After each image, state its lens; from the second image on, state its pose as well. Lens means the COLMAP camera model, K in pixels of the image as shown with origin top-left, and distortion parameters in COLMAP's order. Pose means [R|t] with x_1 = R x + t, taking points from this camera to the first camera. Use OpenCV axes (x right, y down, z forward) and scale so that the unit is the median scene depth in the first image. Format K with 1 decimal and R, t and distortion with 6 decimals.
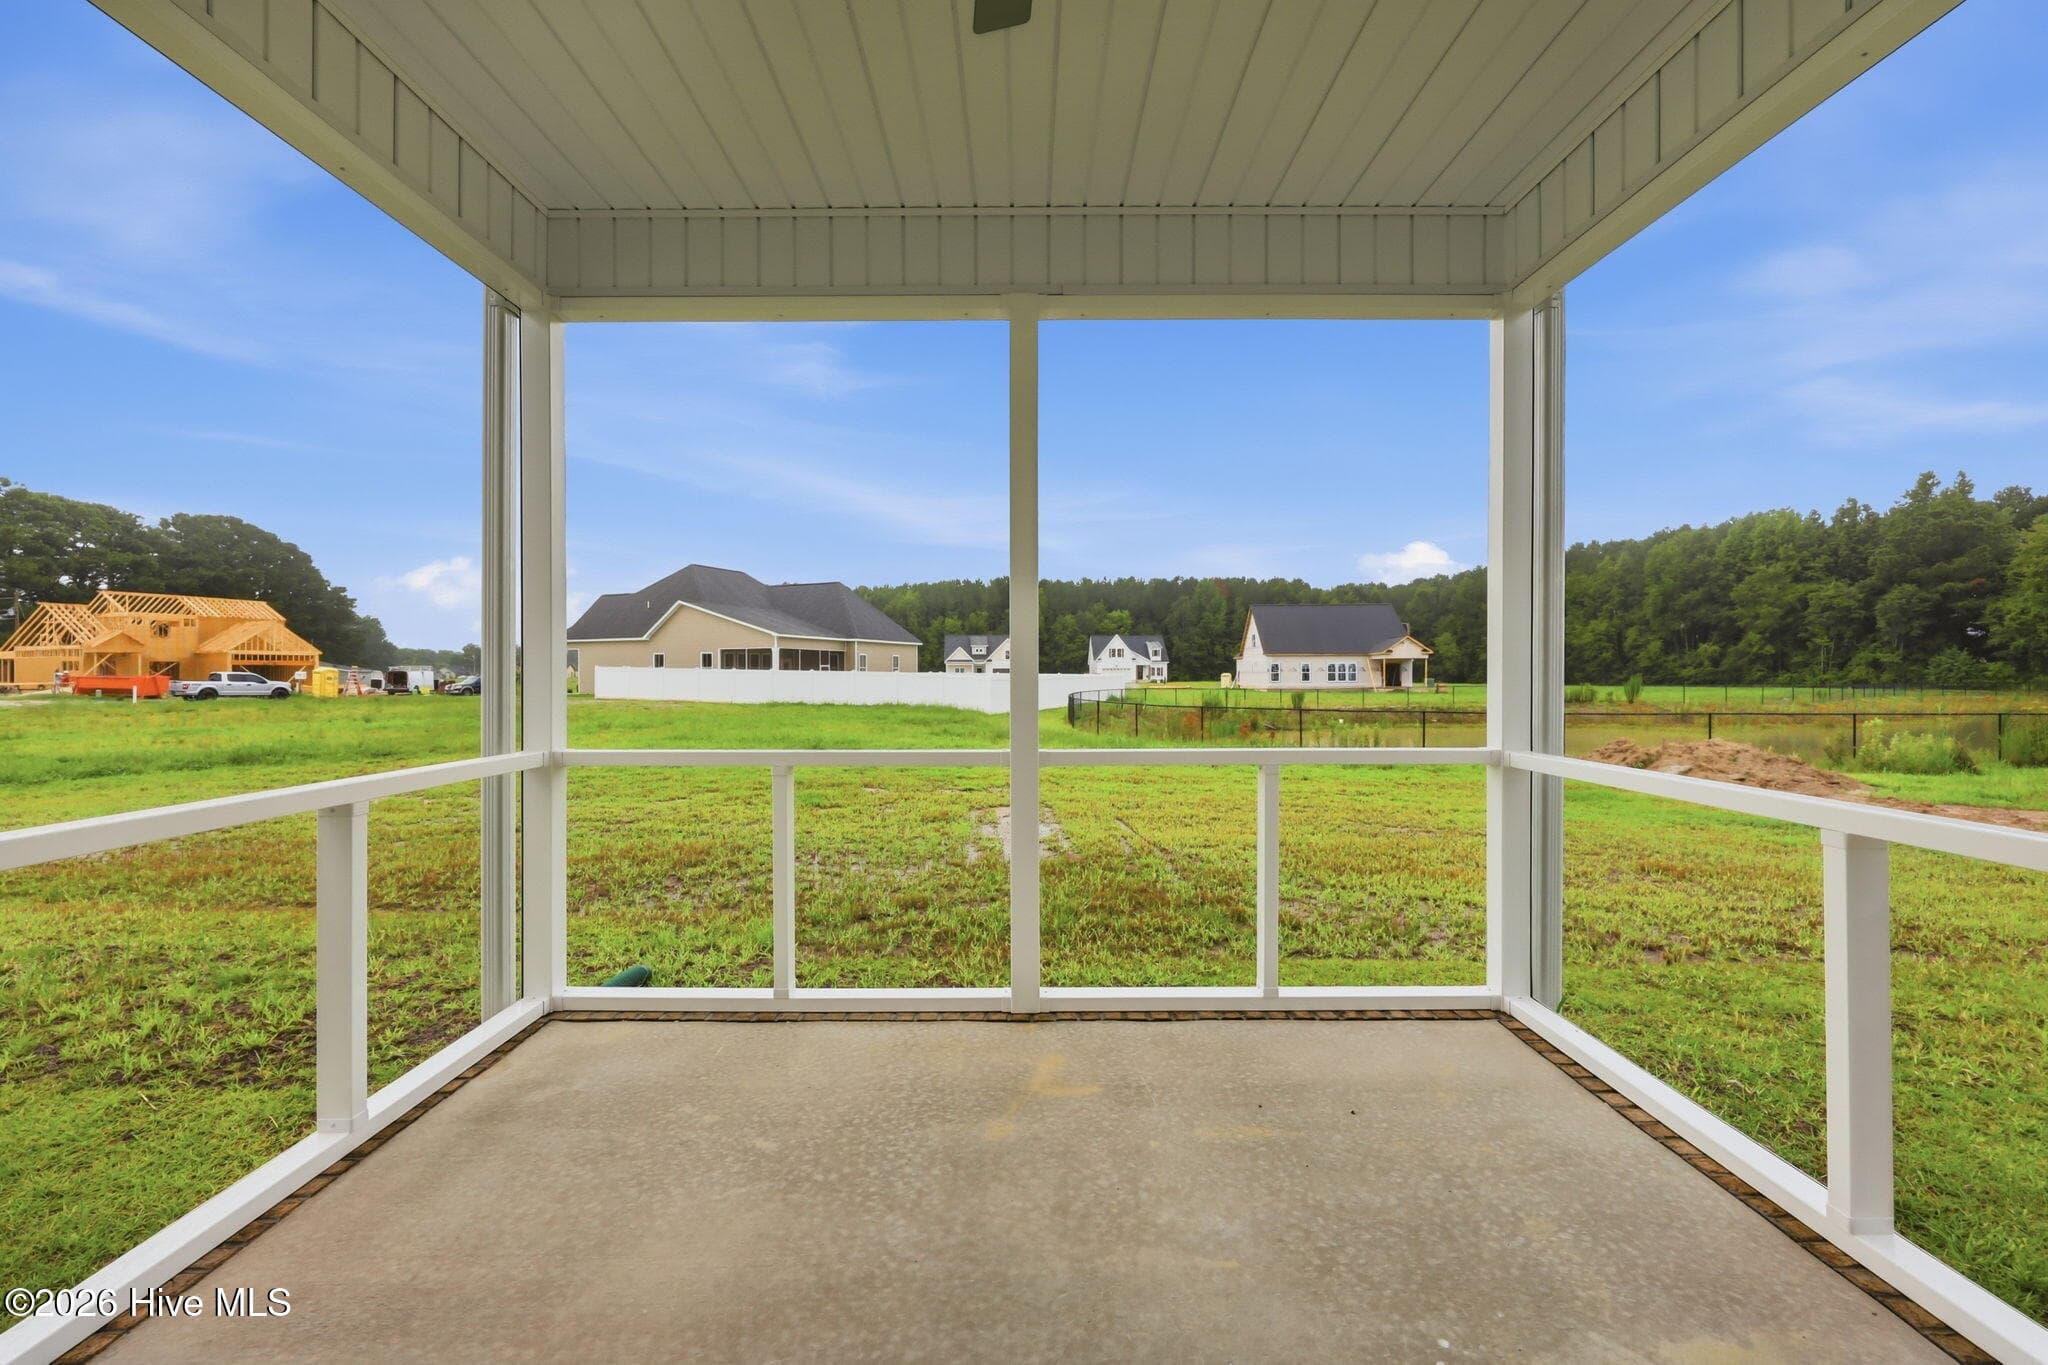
lens RADIAL K [[833.0, 0, 1031.8], [0, 833.0, 675.3], [0, 0, 1]] dist [0.002700, 0.000252]
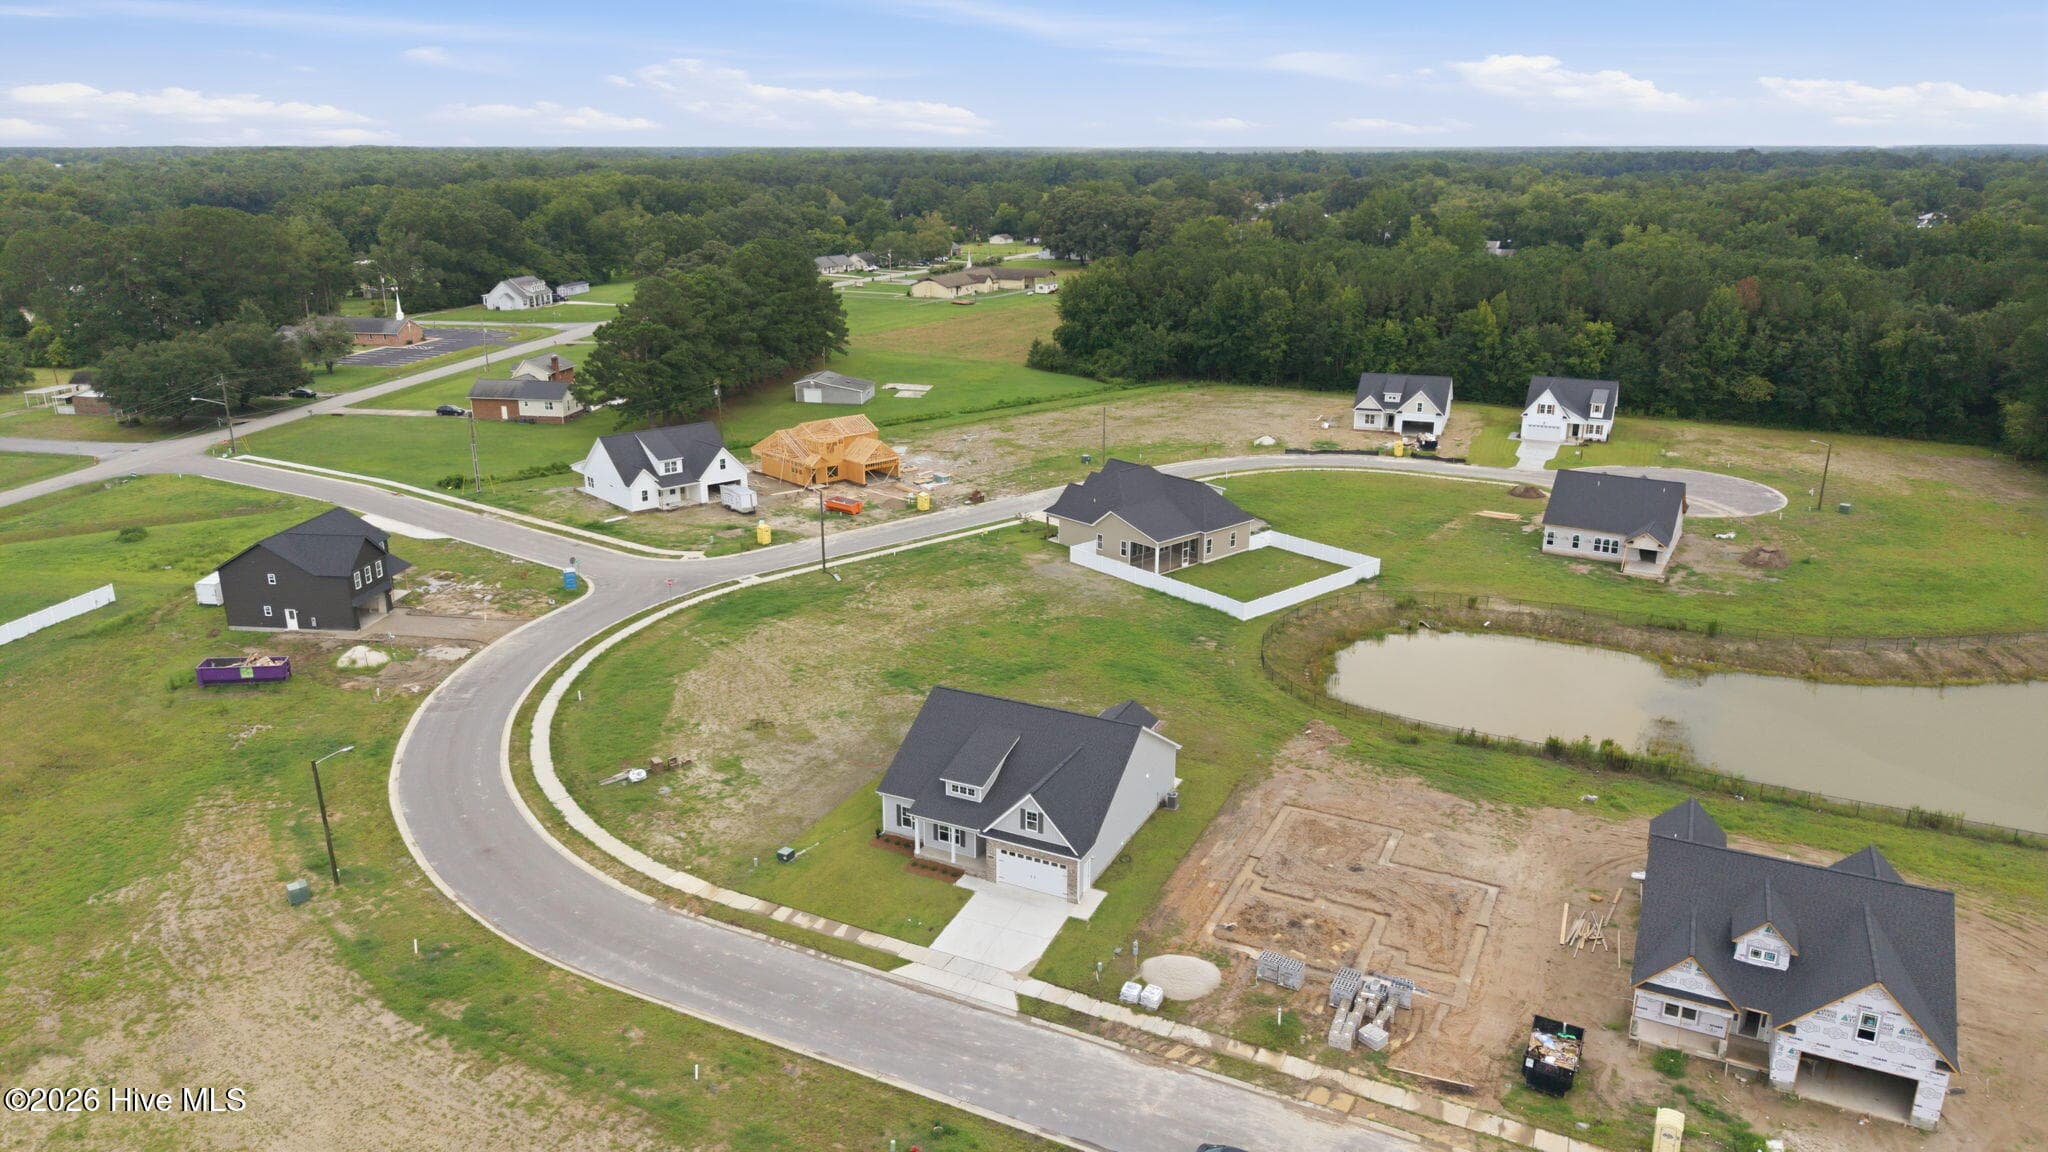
lens RADIAL K [[1367.6, 0, 1012.1], [0, 1367.6, 569.2], [0, 0, 1]] dist [0.045881, -0.058779]
pose [[0.894180, 0.135110, -0.426835, 0.325672], [-0.002317, 0.954761, 0.297366, -0.407228], [0.447702, -0.264910, 0.854041, -0.814097]]
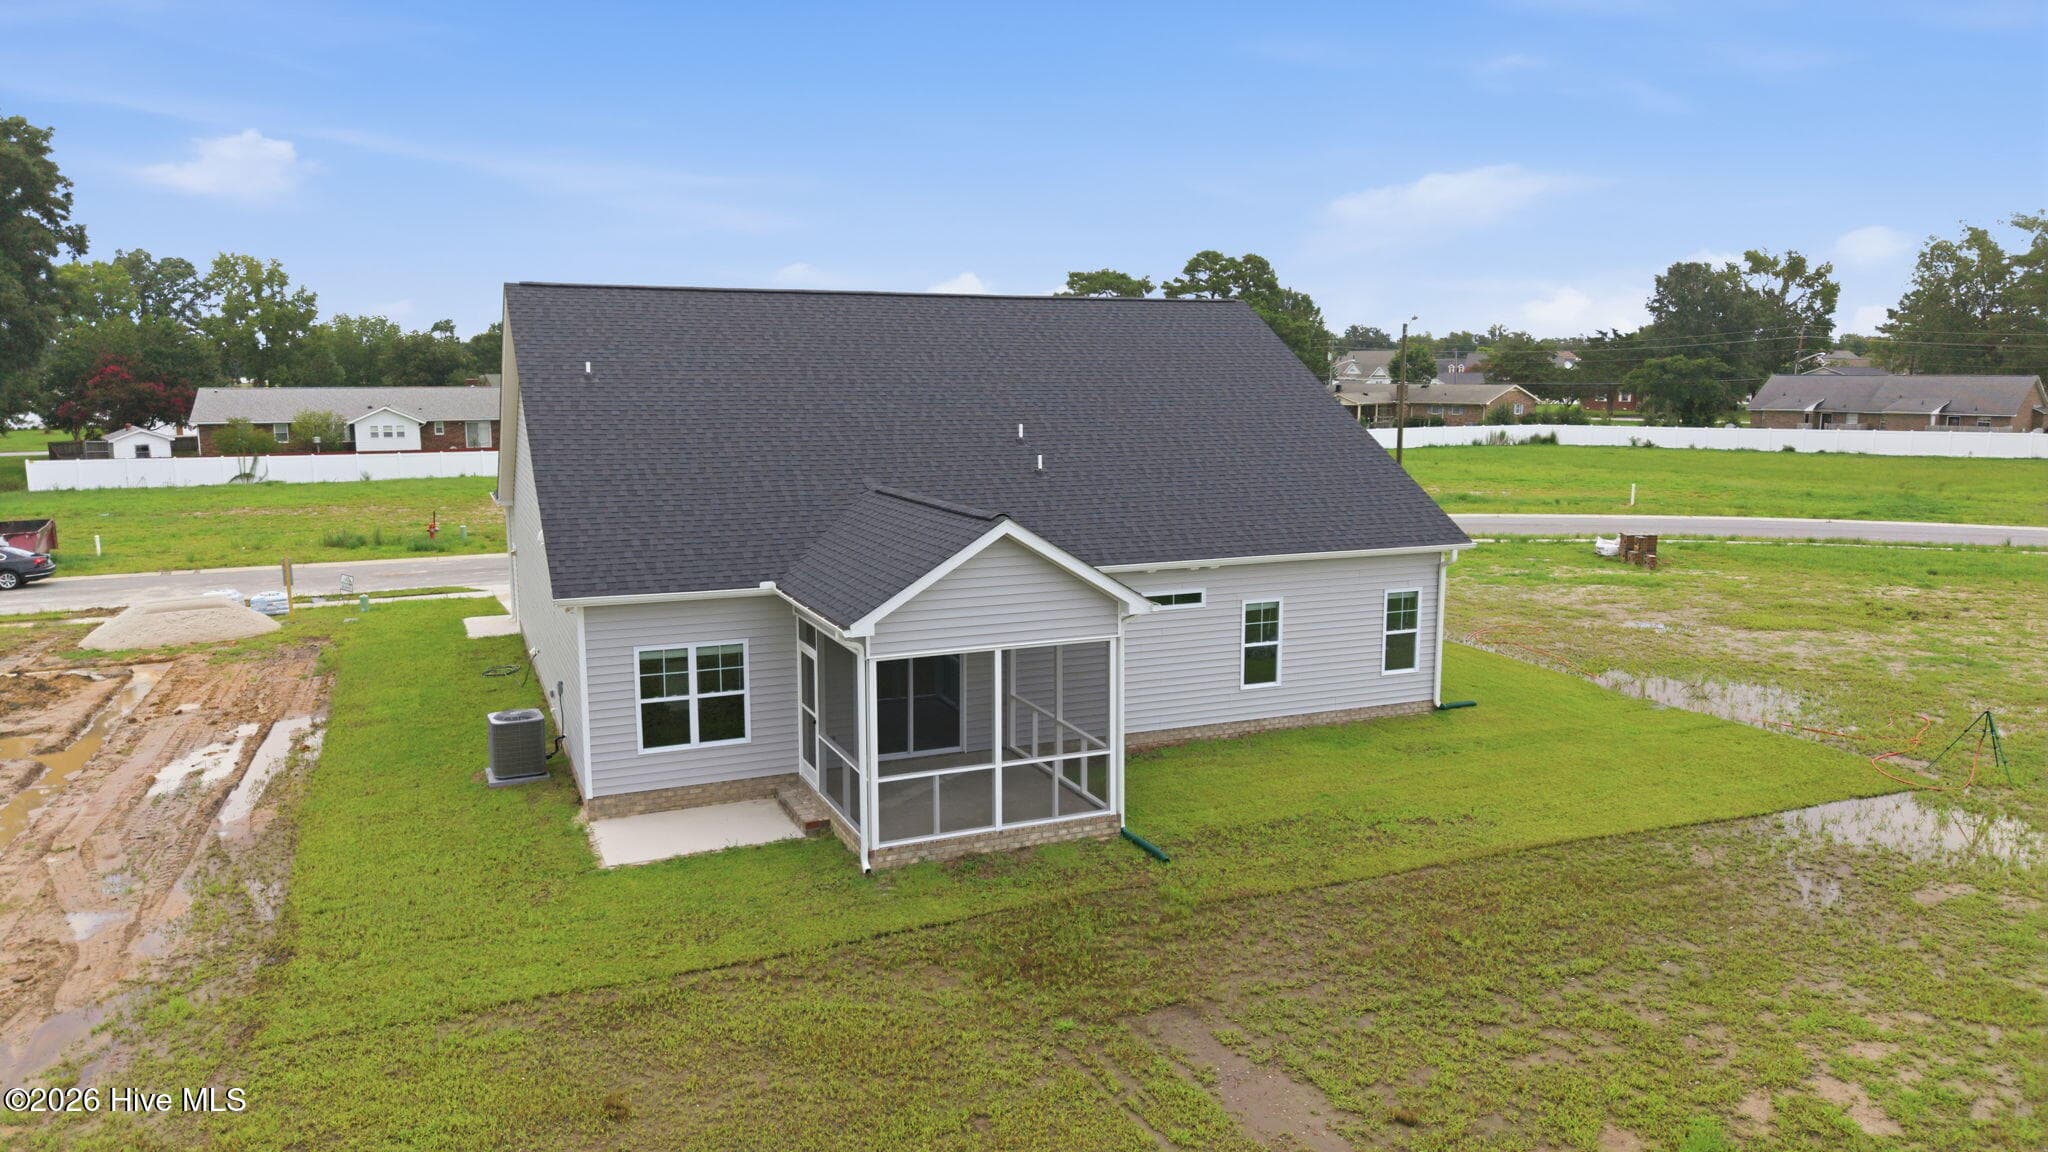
lens RADIAL K [[1367.6, 0, 1021.8], [0, 1367.6, 582.1], [0, 0, 1]] dist [0.045881, -0.058779]
pose [[-0.919669, 0.063332, -0.387554, 0.062538], [0.002034, 0.987665, 0.156572, -0.047807], [0.392690, 0.143206, -0.908453, 0.183081]]
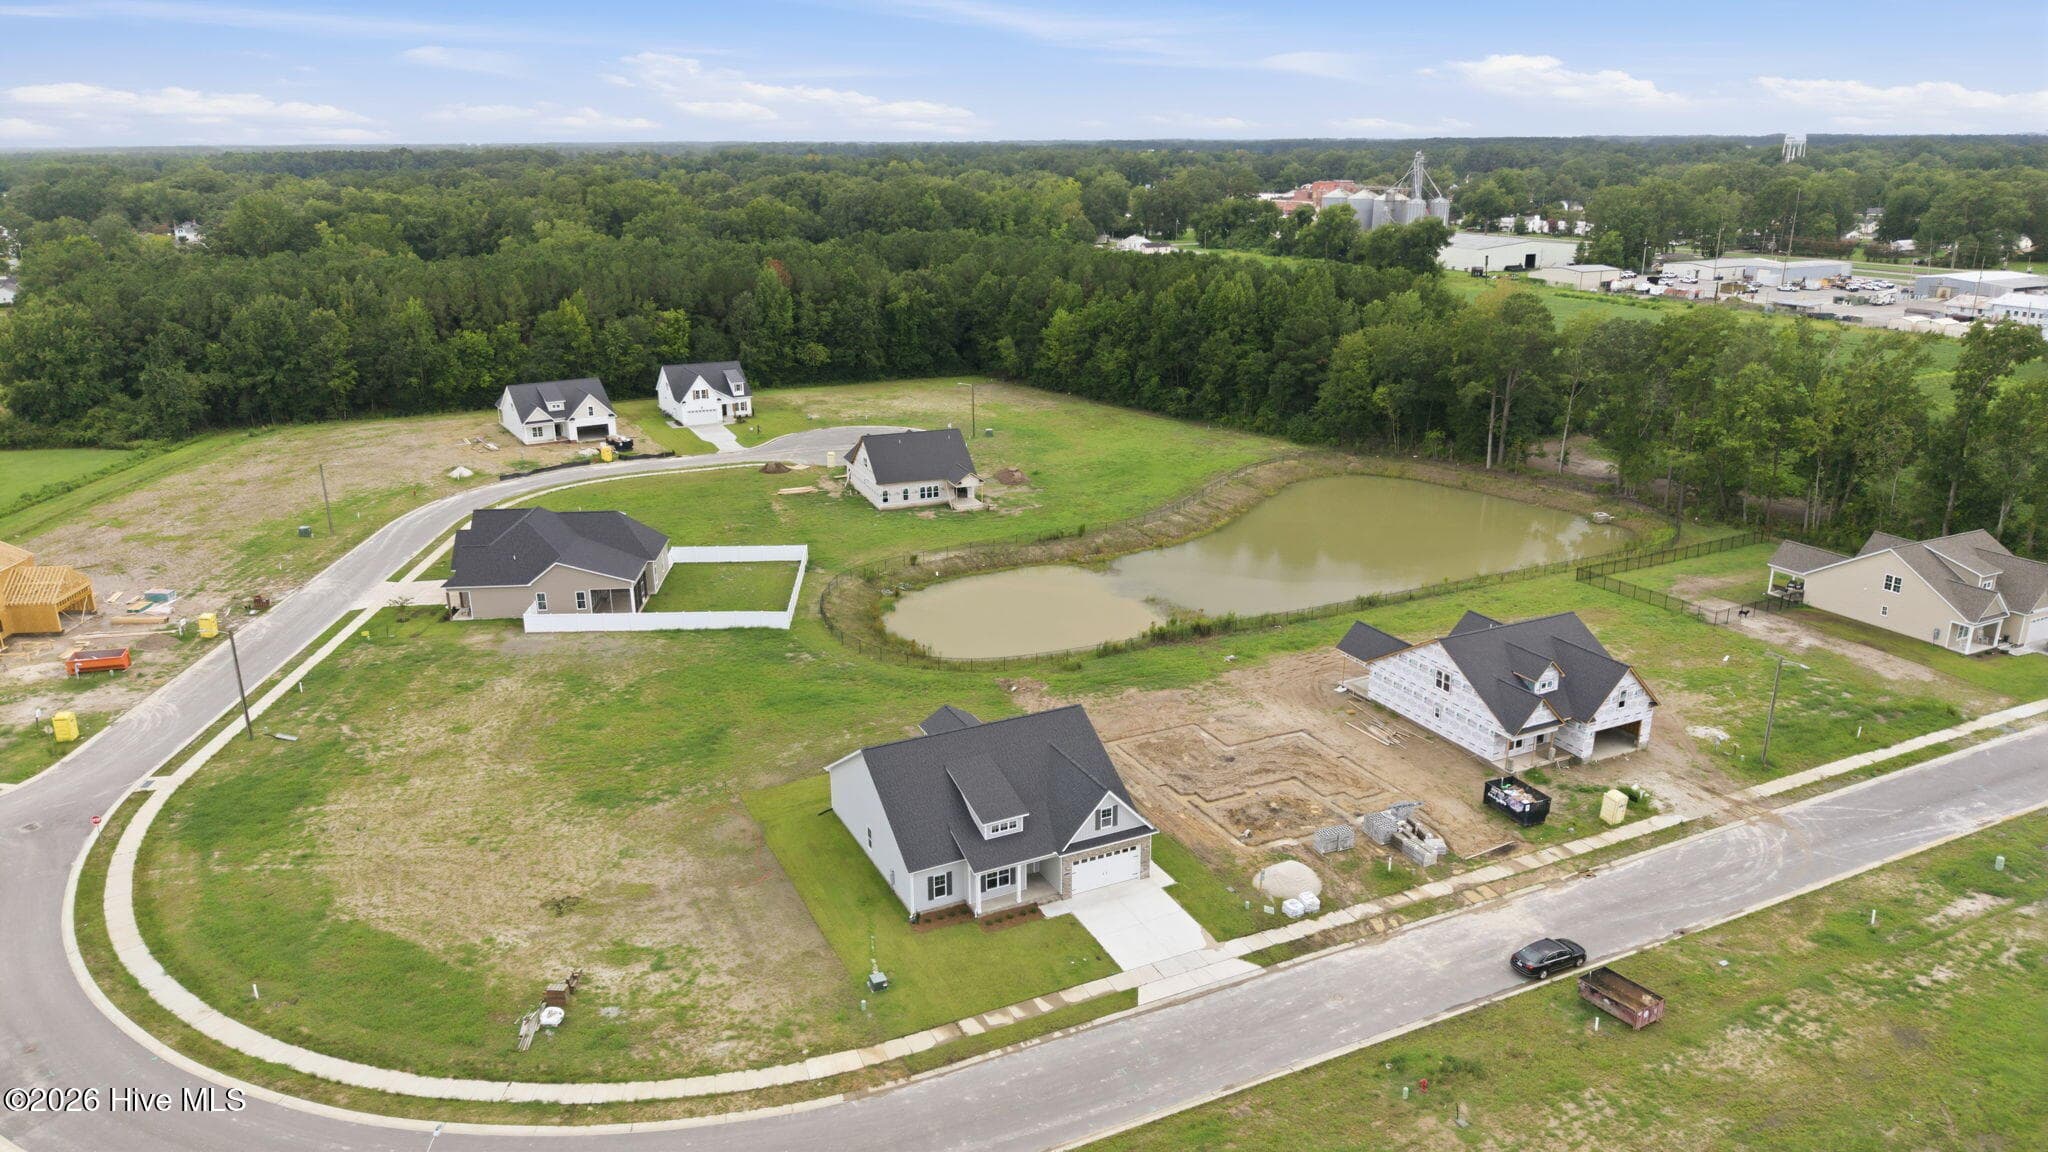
lens RADIAL K [[1367.6, 0, 1021.6], [0, 1367.6, 576.7], [0, 0, 1]] dist [0.045881, -0.058779]
pose [[0.899165, -0.136379, 0.415816, -0.338874], [0.004189, 0.952838, 0.303451, -0.406654], [-0.437589, -0.271111, 0.857330, -0.791651]]
